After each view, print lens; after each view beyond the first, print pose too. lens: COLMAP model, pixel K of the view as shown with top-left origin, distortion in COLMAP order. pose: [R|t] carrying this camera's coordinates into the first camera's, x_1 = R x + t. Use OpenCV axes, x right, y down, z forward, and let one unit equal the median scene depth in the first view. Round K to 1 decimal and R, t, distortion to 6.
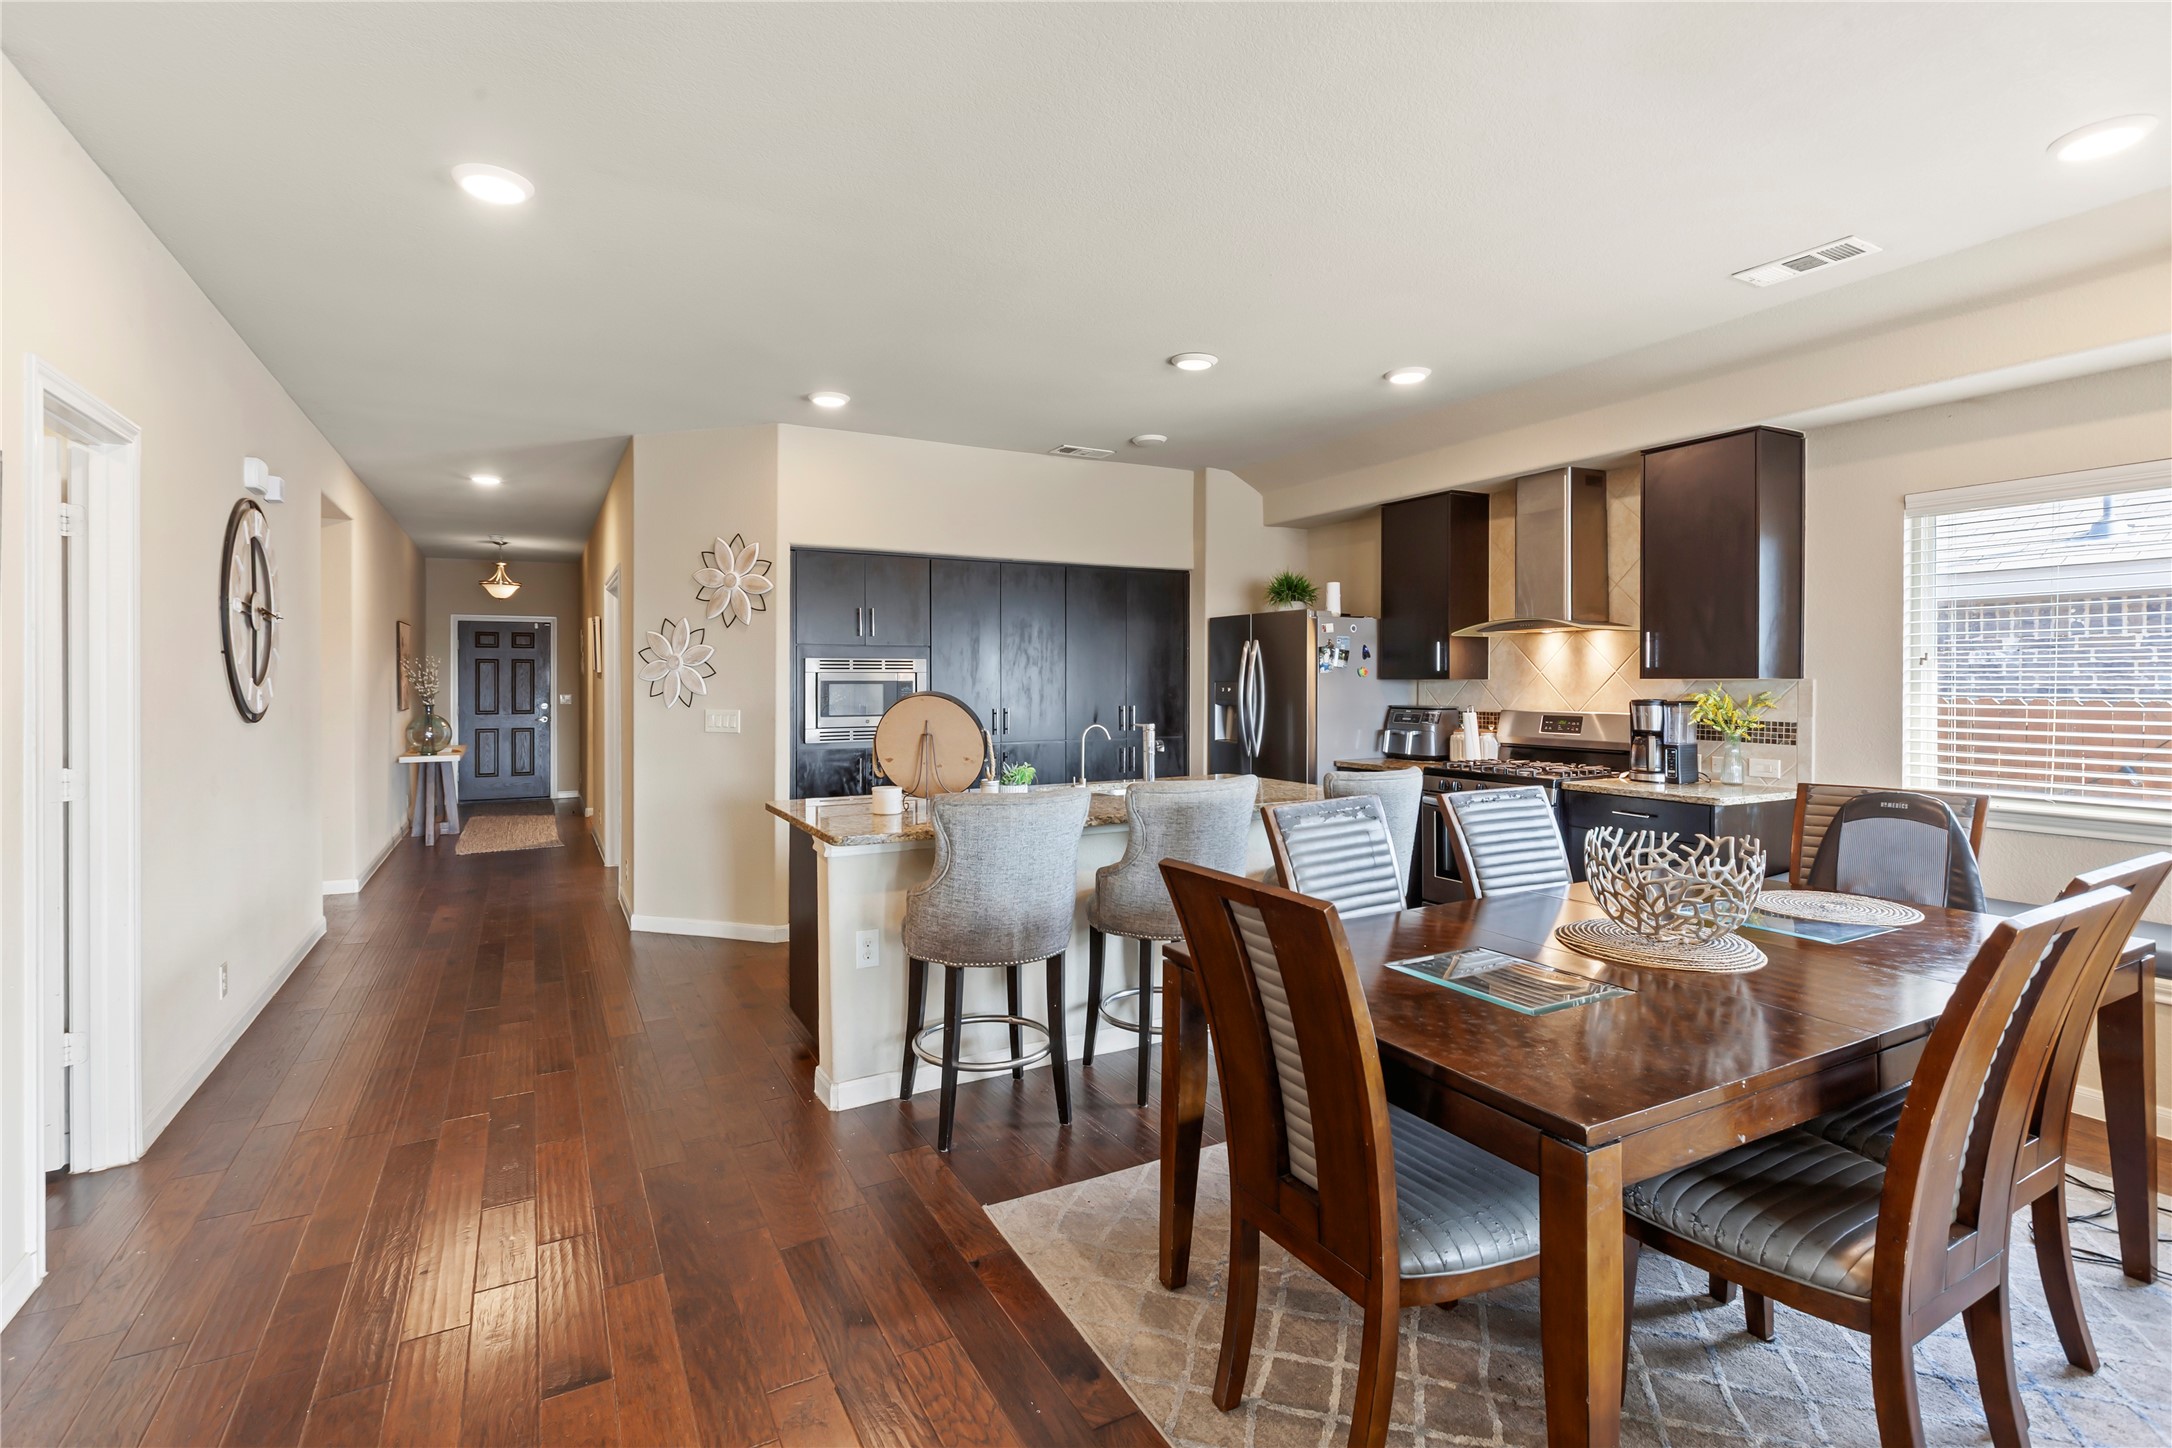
lens RADIAL K [[1009.2, 0, 1088.3], [0, 1009.2, 684.6], [0, 0, 1]] dist [0.018898, 0.000102]
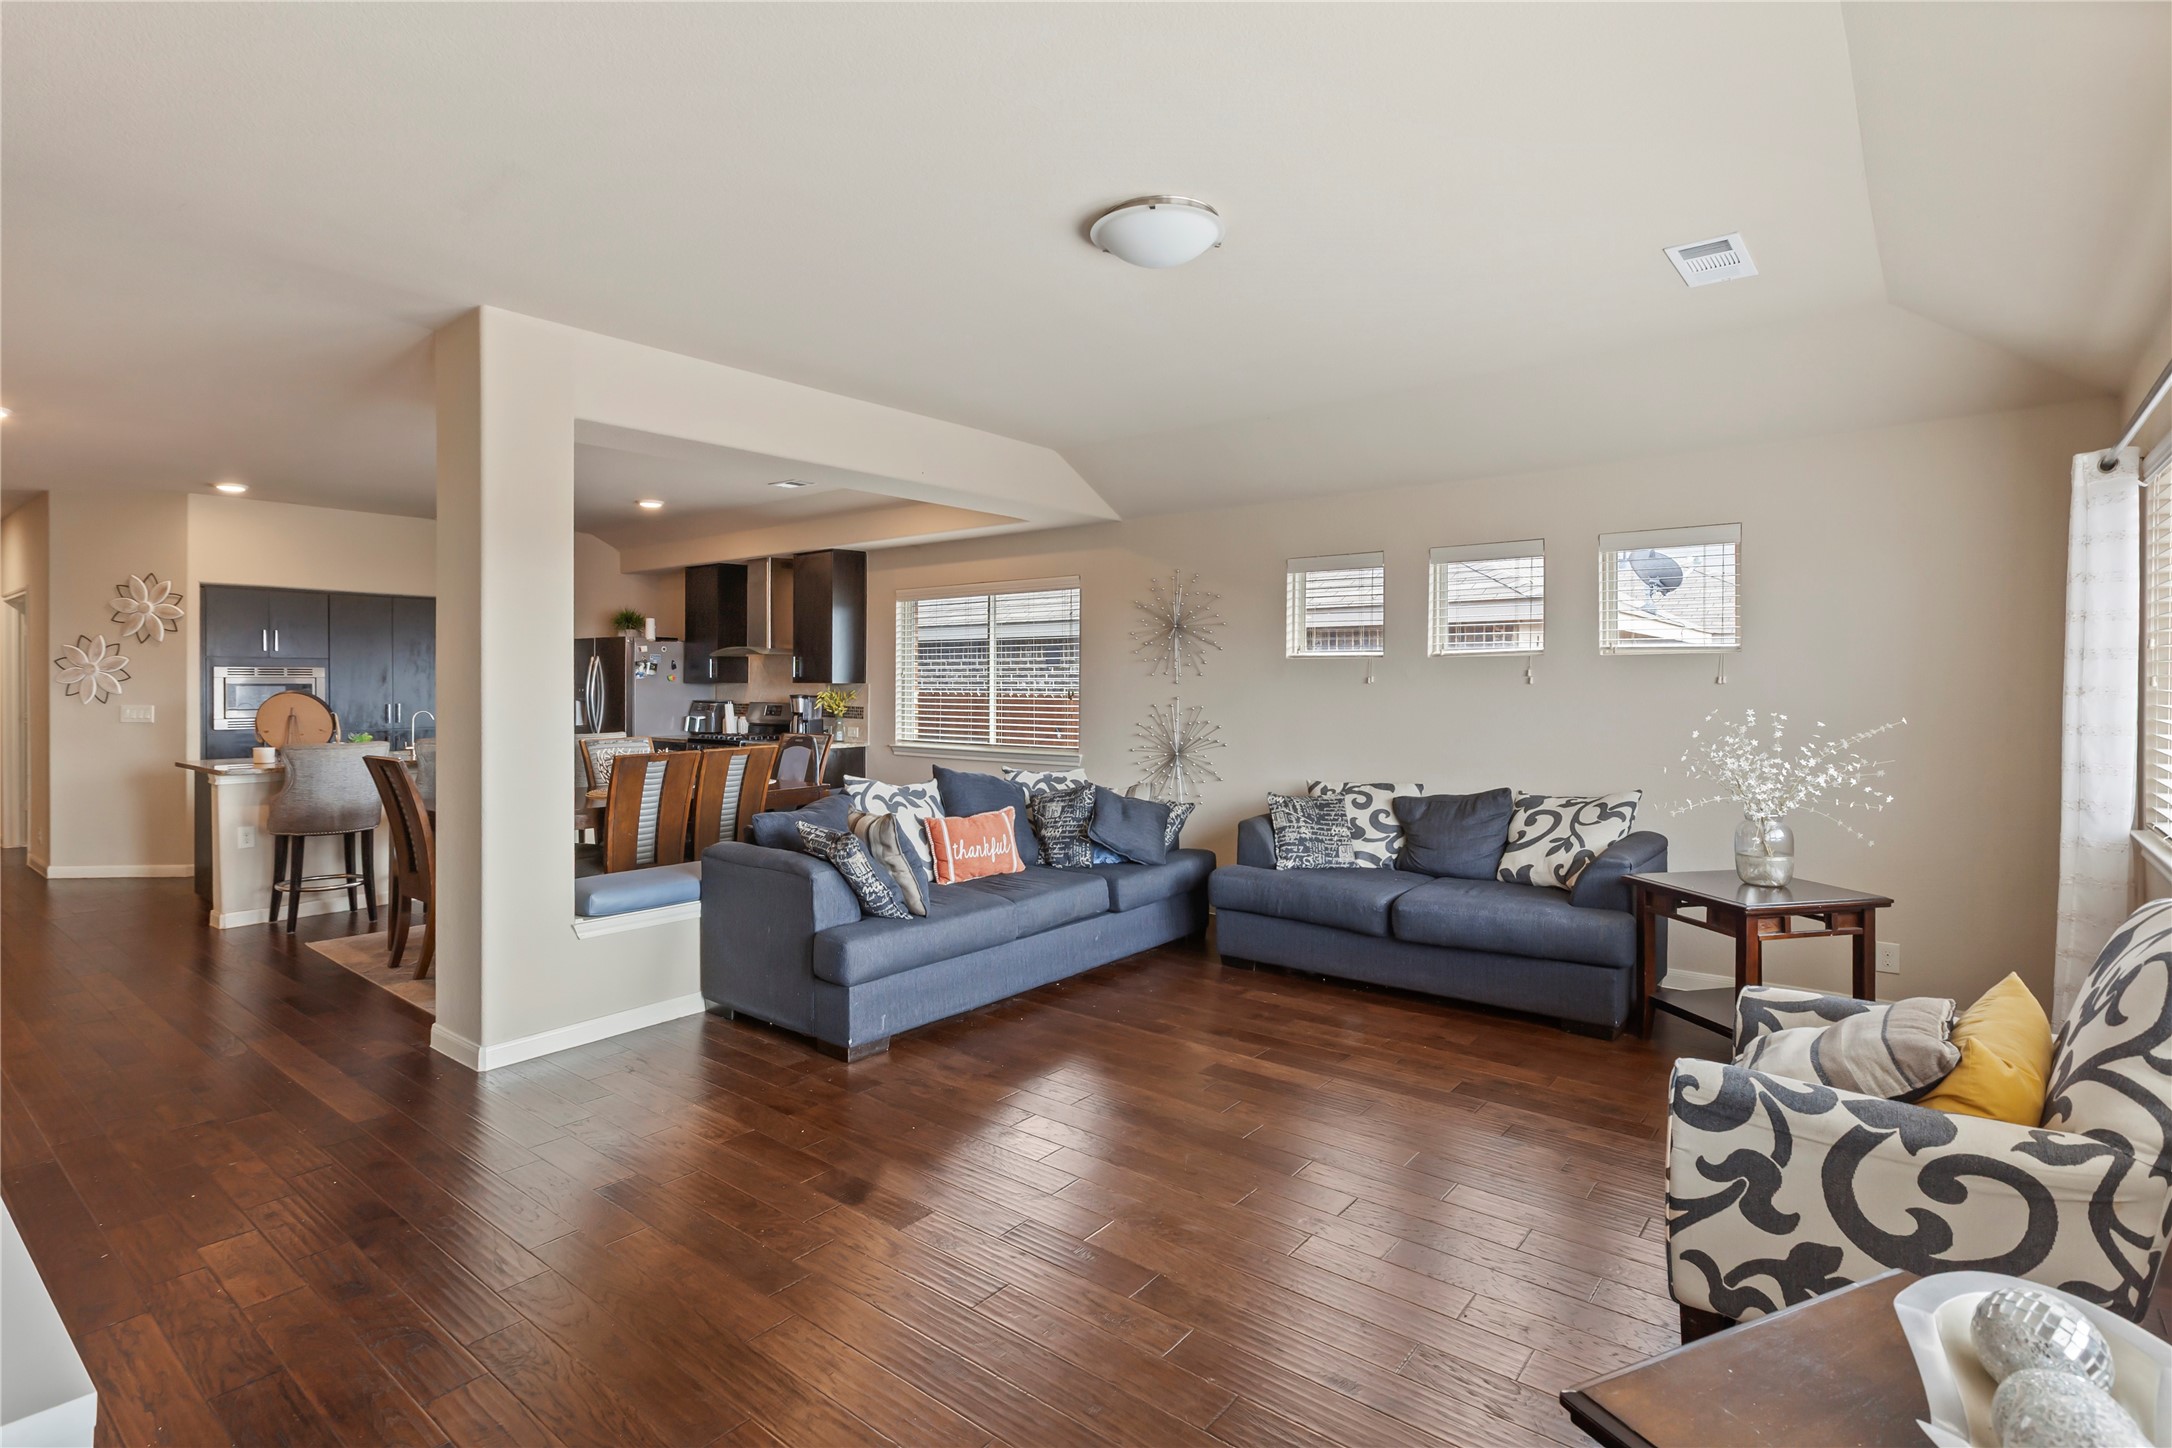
lens RADIAL K [[1017.8, 0, 1007.7], [0, 1017.8, 691.2], [0, 0, 1]] dist [0.019514, 0.000074]
pose [[0.935460, -0.001742, 0.353427, 0.228058], [0.000066, 0.999989, 0.004756, -0.000071], [-0.353431, -0.004426, 0.935450, -0.669117]]
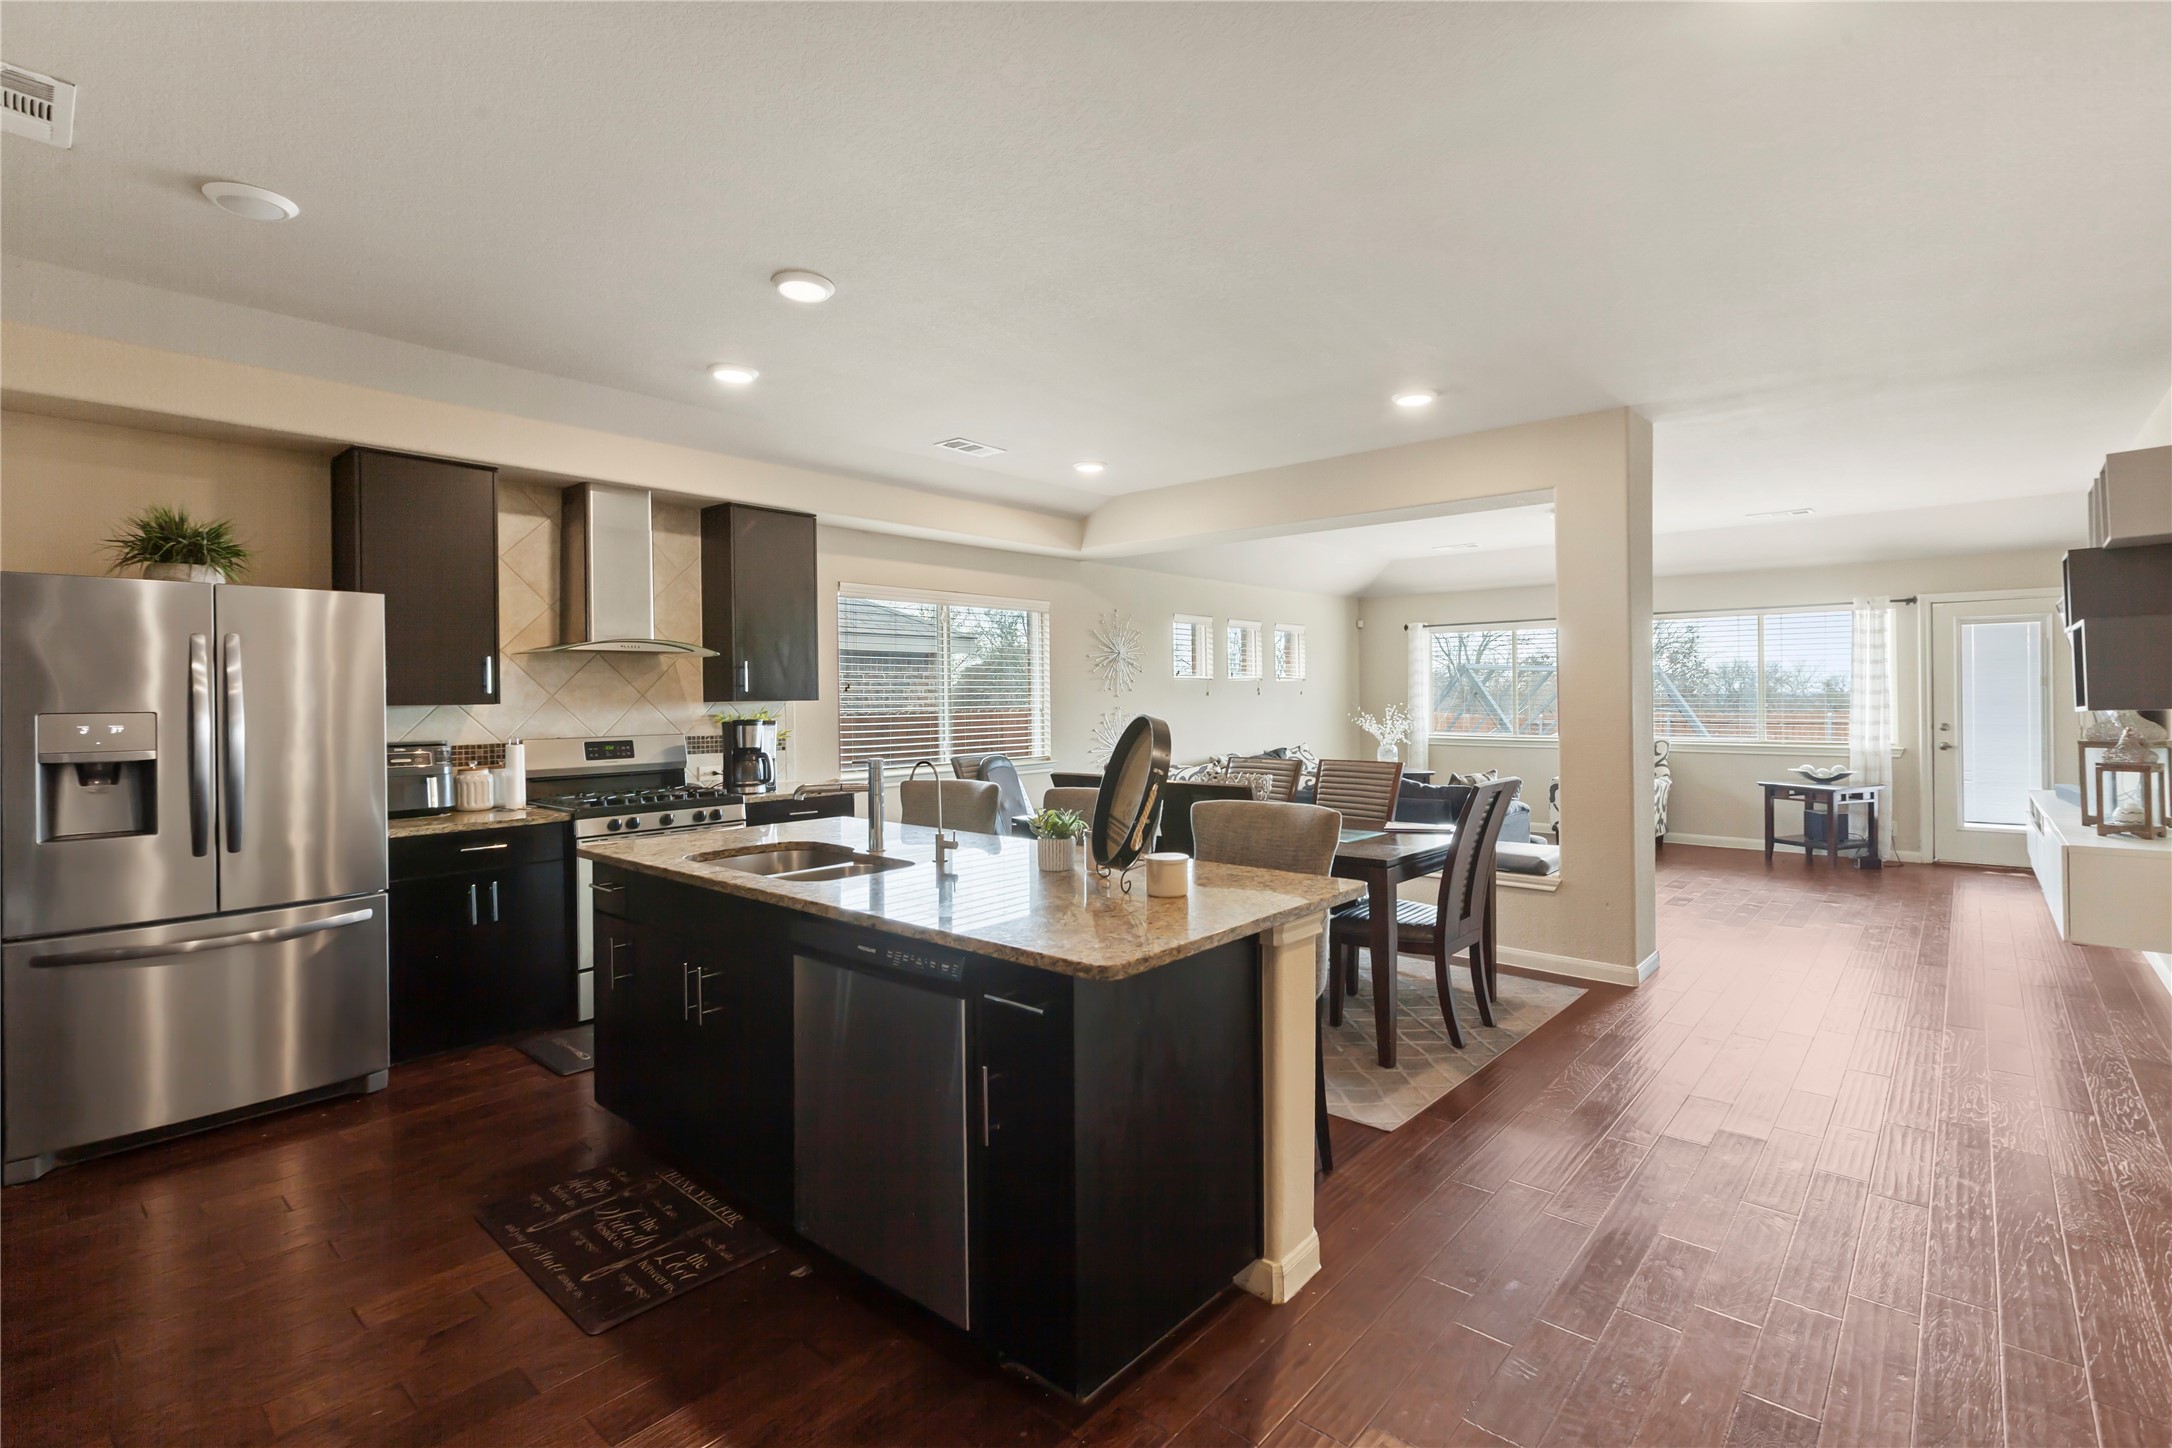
lens RADIAL K [[983.8, 0, 1081.7], [0, 983.8, 699.4], [0, 0, 1]] dist [0.002219, -0.000082]
pose [[-0.310992, 0.000819, 0.950412, -0.545164], [0.014785, 0.999883, 0.003976, -0.005618], [-0.950298, 0.015288, -0.310967, 0.838464]]
